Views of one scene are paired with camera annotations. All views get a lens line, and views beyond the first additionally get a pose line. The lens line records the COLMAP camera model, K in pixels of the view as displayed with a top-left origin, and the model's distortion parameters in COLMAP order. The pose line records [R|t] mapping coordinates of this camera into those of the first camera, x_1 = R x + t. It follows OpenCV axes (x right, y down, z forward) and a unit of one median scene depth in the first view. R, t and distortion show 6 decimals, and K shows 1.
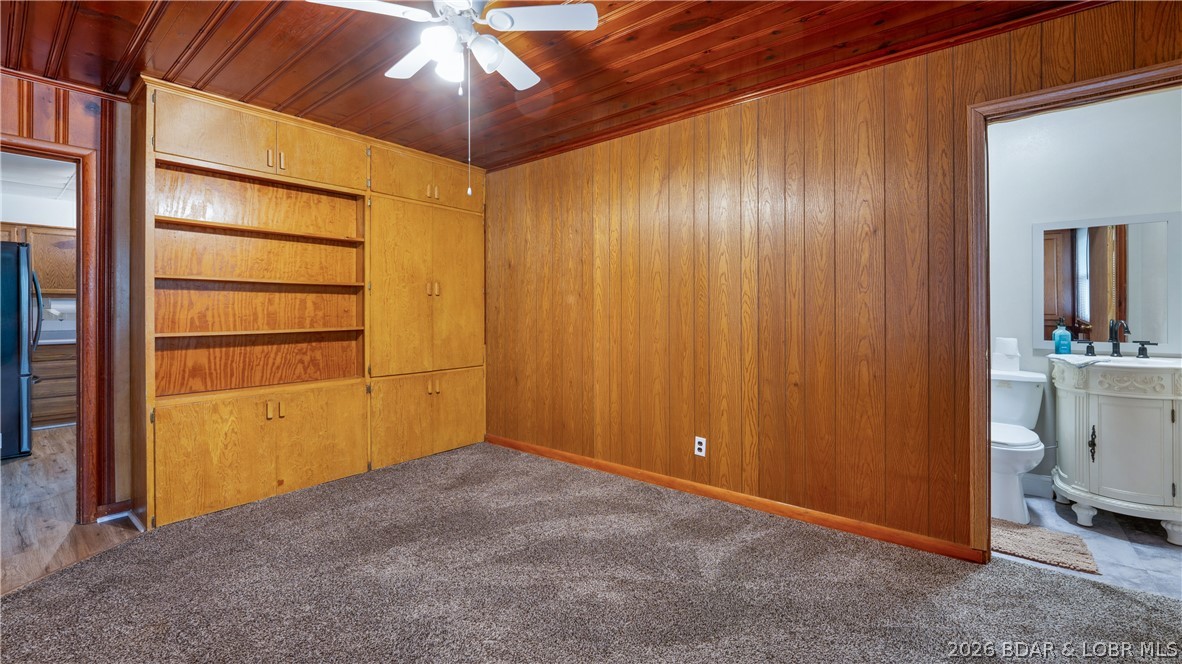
lens RADIAL K [[494.5, 0, 588.0], [0, 494.5, 313.1], [0, 0, 1]] dist [0.000077, 0.000050]
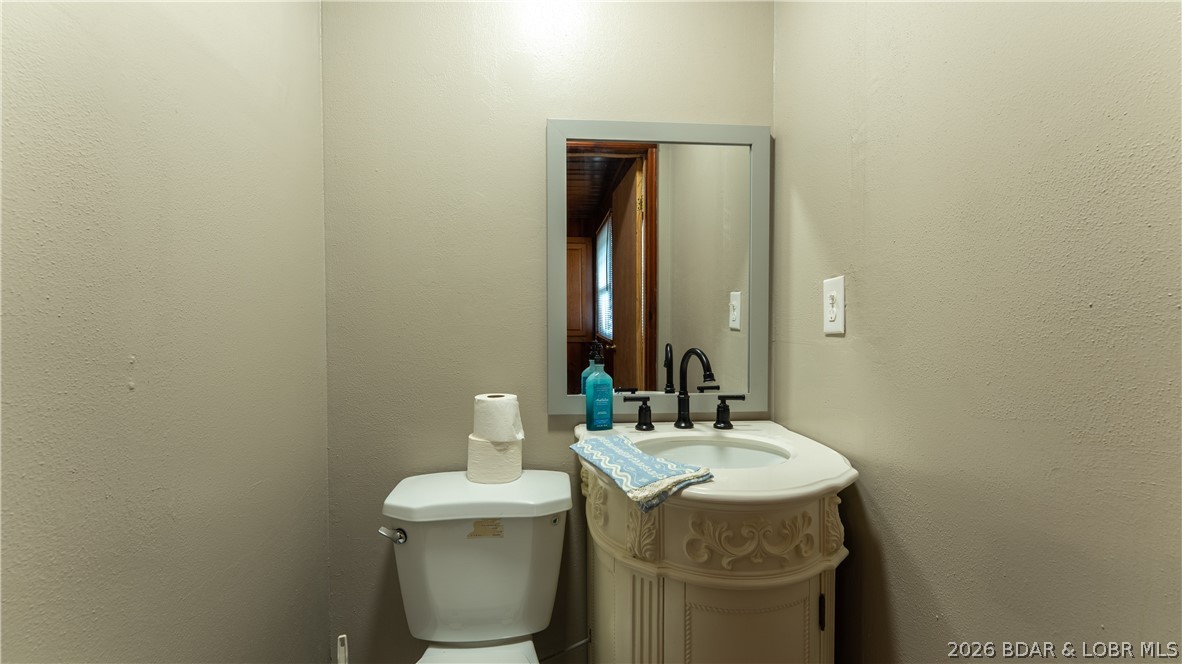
lens RADIAL K [[494.5, 0, 588.0], [0, 494.5, 313.1], [0, 0, 1]] dist [0.000077, 0.000050]
pose [[0.714068, 0.021990, 0.699731, 0.652862], [-0.001666, 0.999557, -0.029712, -0.002873], [-0.700074, 0.020051, 0.713788, 0.700980]]
